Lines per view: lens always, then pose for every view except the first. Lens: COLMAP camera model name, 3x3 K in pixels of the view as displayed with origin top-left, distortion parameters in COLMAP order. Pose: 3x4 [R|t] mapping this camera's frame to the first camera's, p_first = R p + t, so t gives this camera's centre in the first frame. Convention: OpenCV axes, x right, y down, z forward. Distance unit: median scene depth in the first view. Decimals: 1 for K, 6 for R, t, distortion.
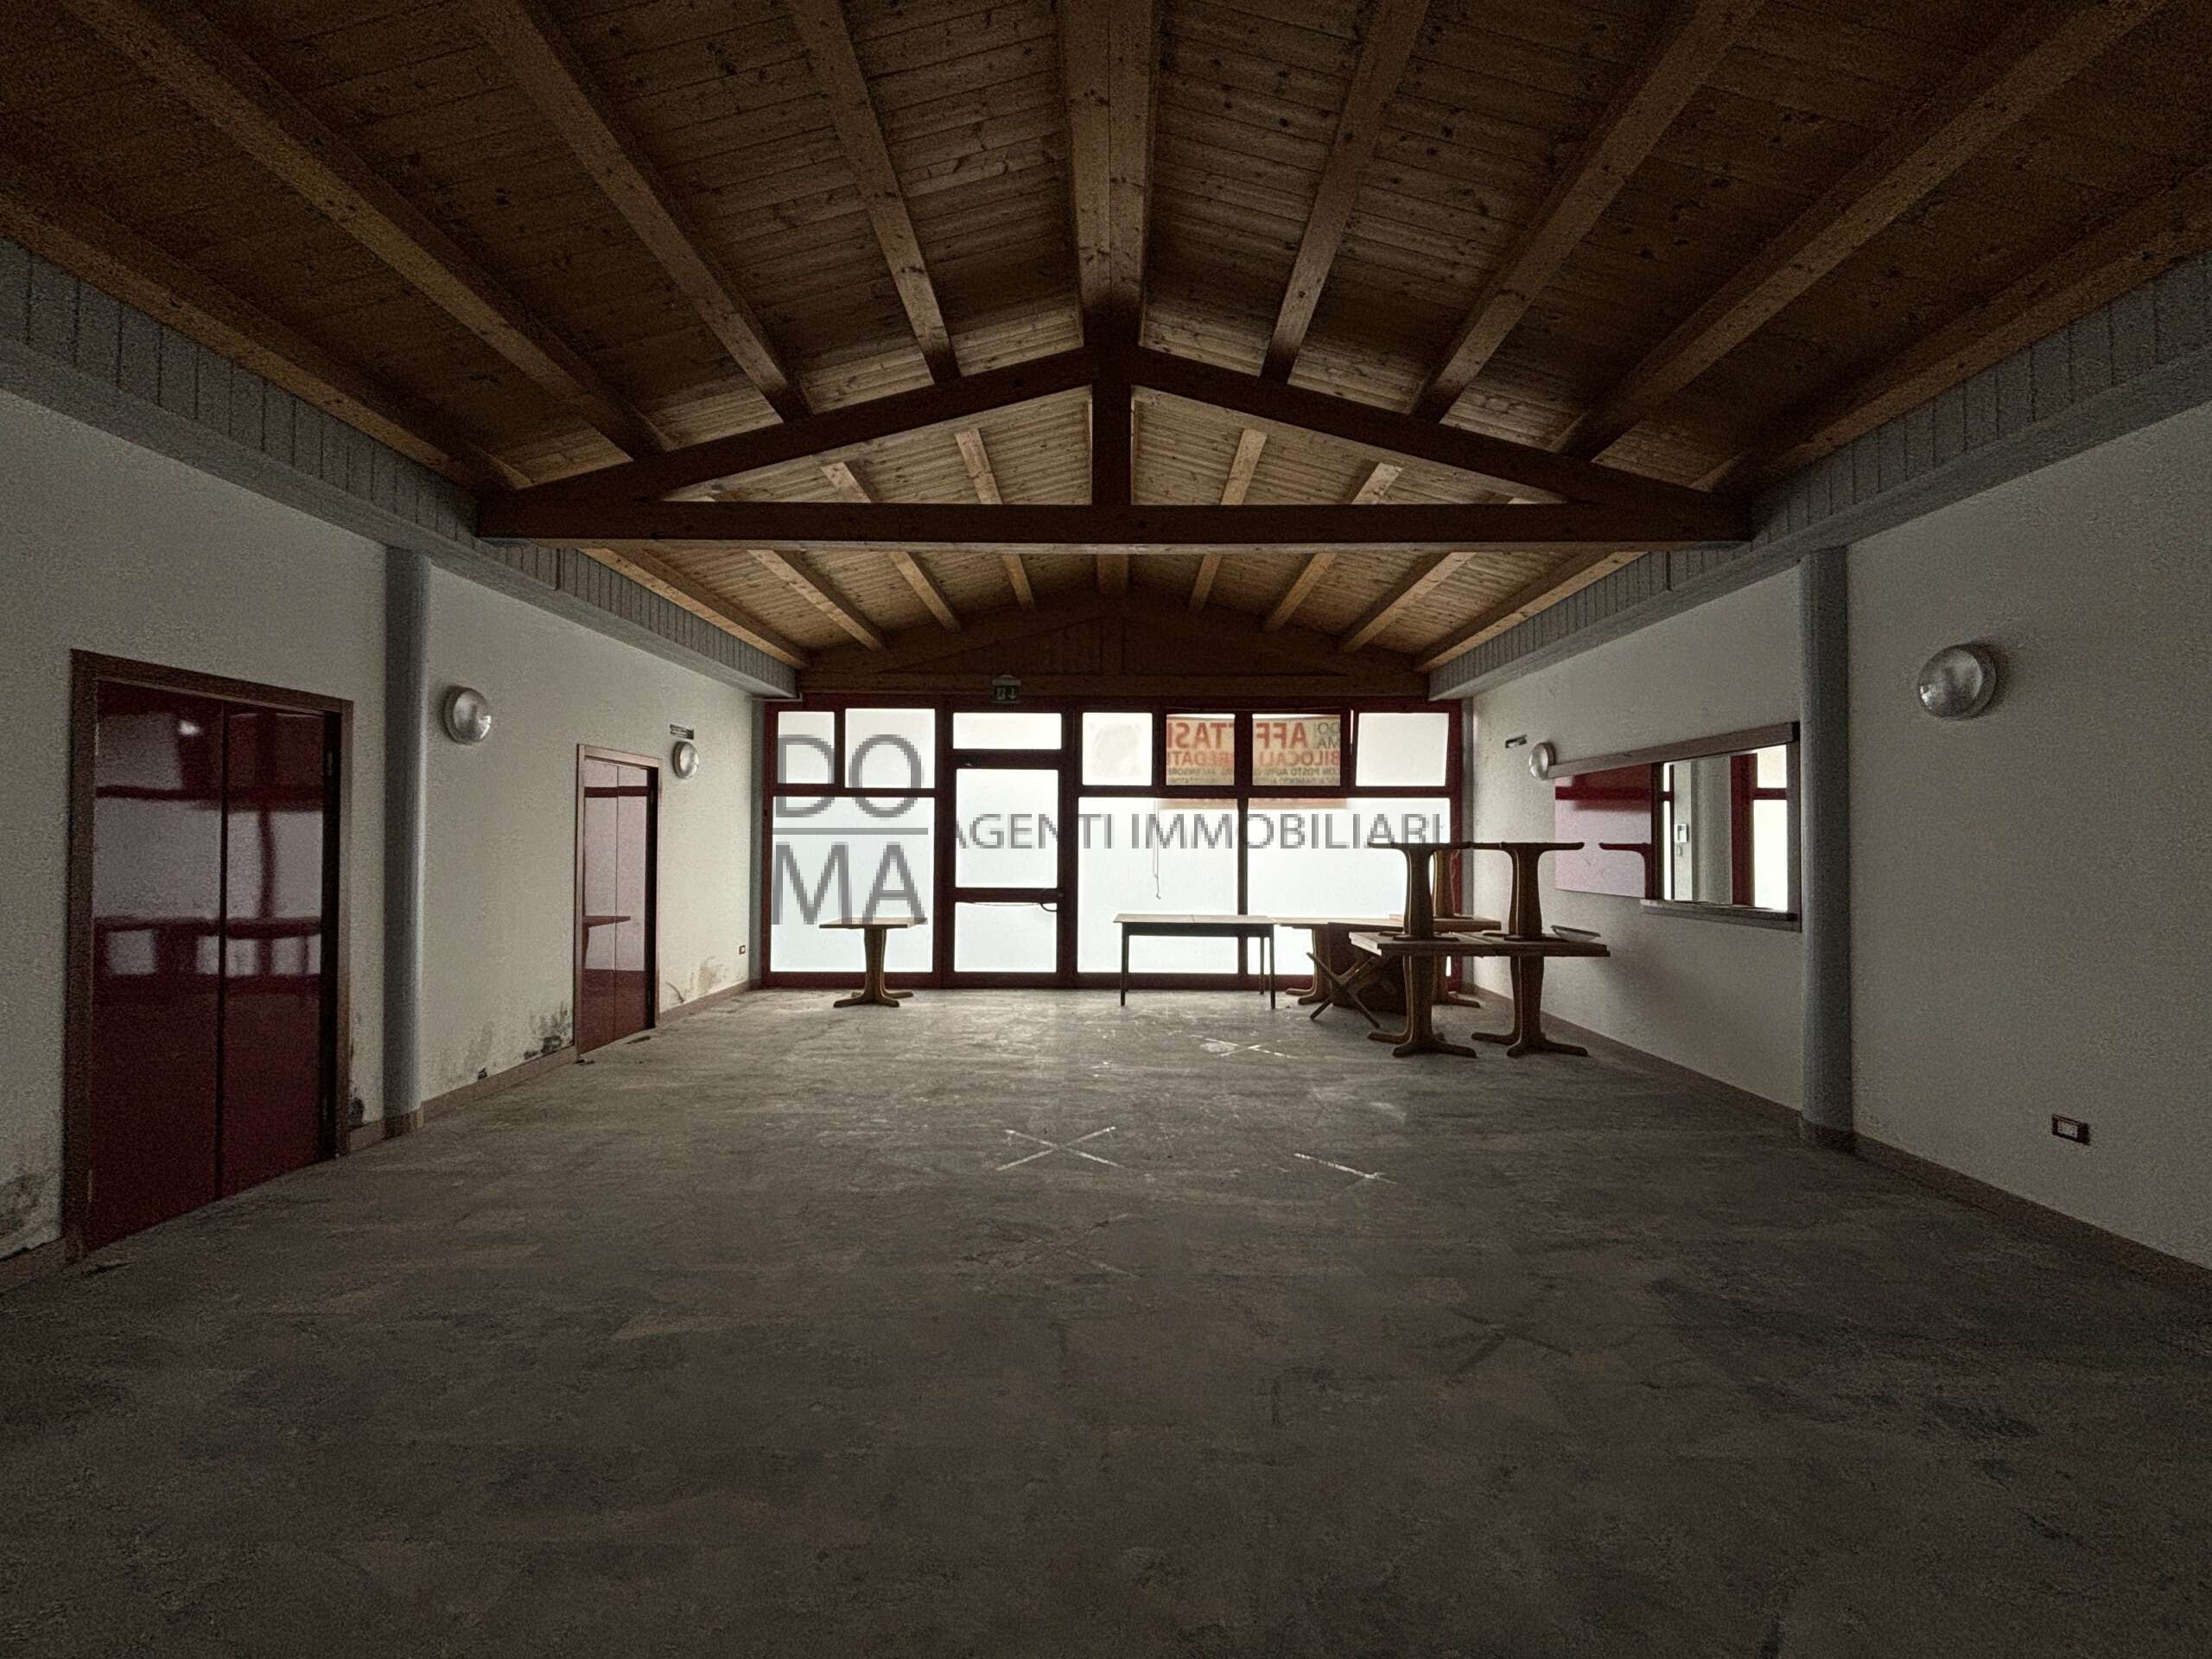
lens RADIAL K [[880.0, 0, 1106.0], [0, 880.0, 829.5], [0, 0, 1]] dist [0.000588, 0.000014]
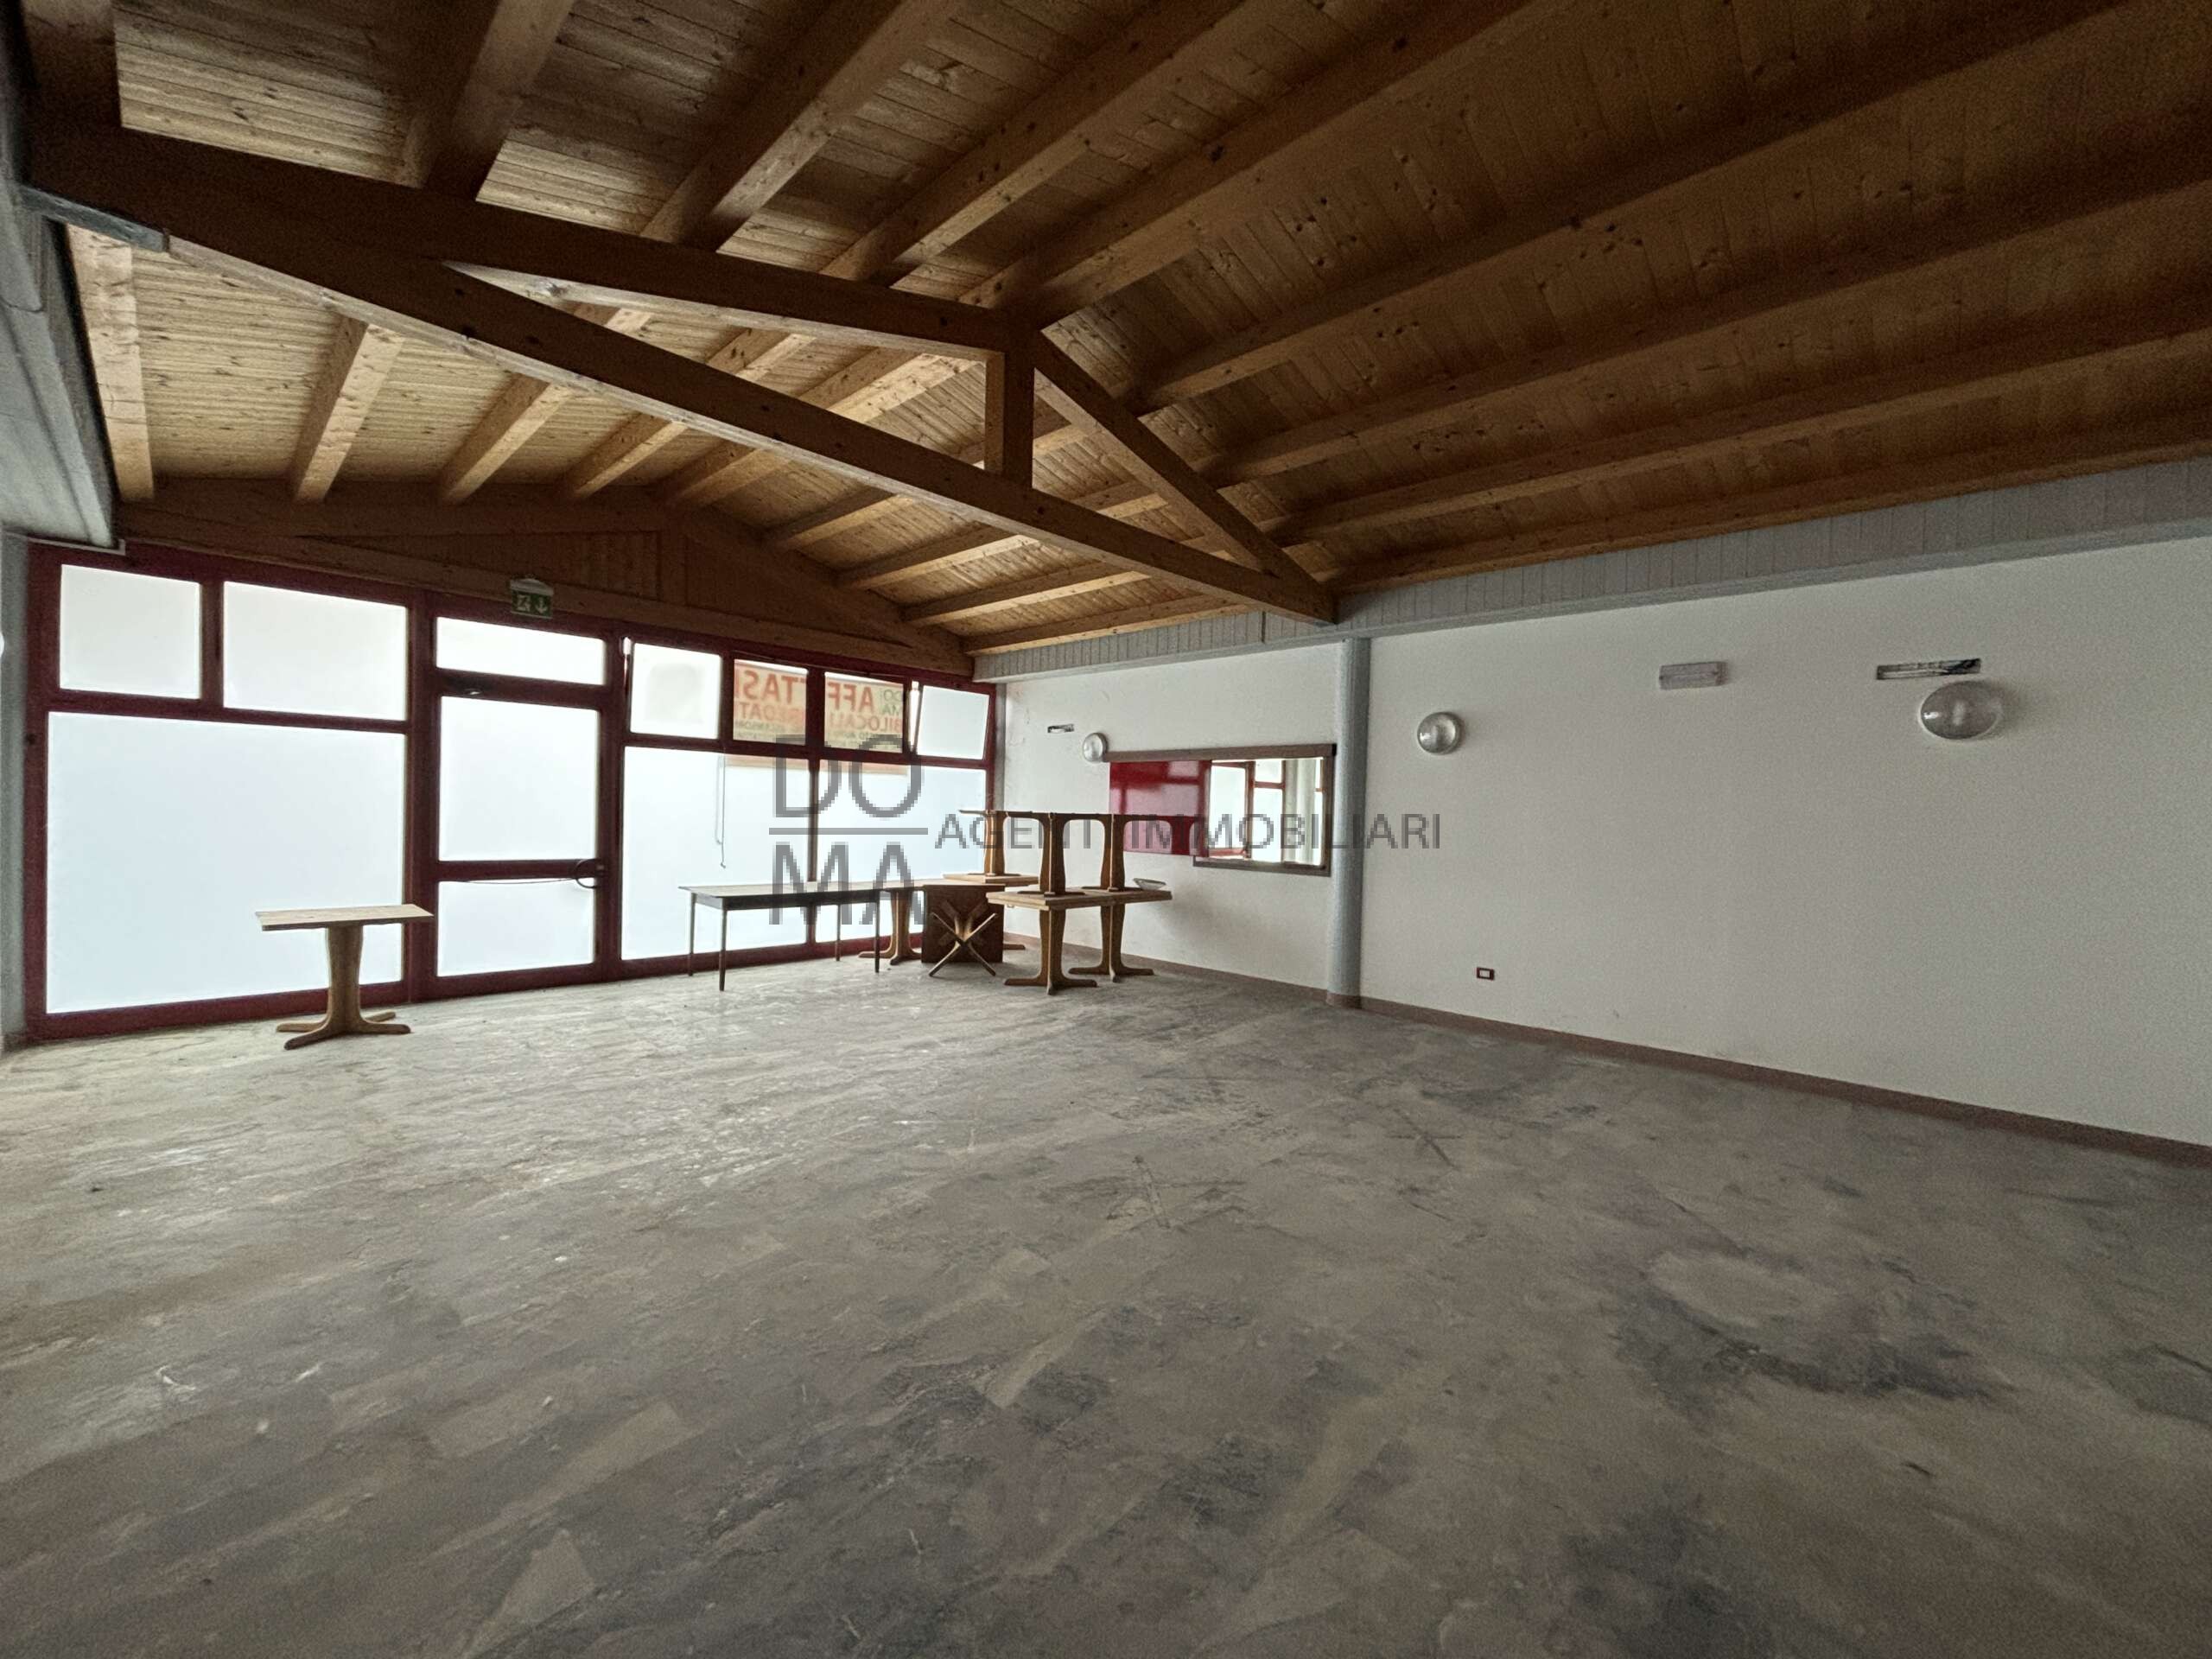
lens RADIAL K [[891.0, 0, 1099.3], [0, 891.0, 823.4], [0, 0, 1]] dist [-0.003890, -0.000188]
pose [[0.686039, 0.003702, 0.727555, -0.342030], [-0.036402, 0.998909, 0.029242, -0.005511], [-0.726653, -0.046545, 0.685426, 0.109616]]
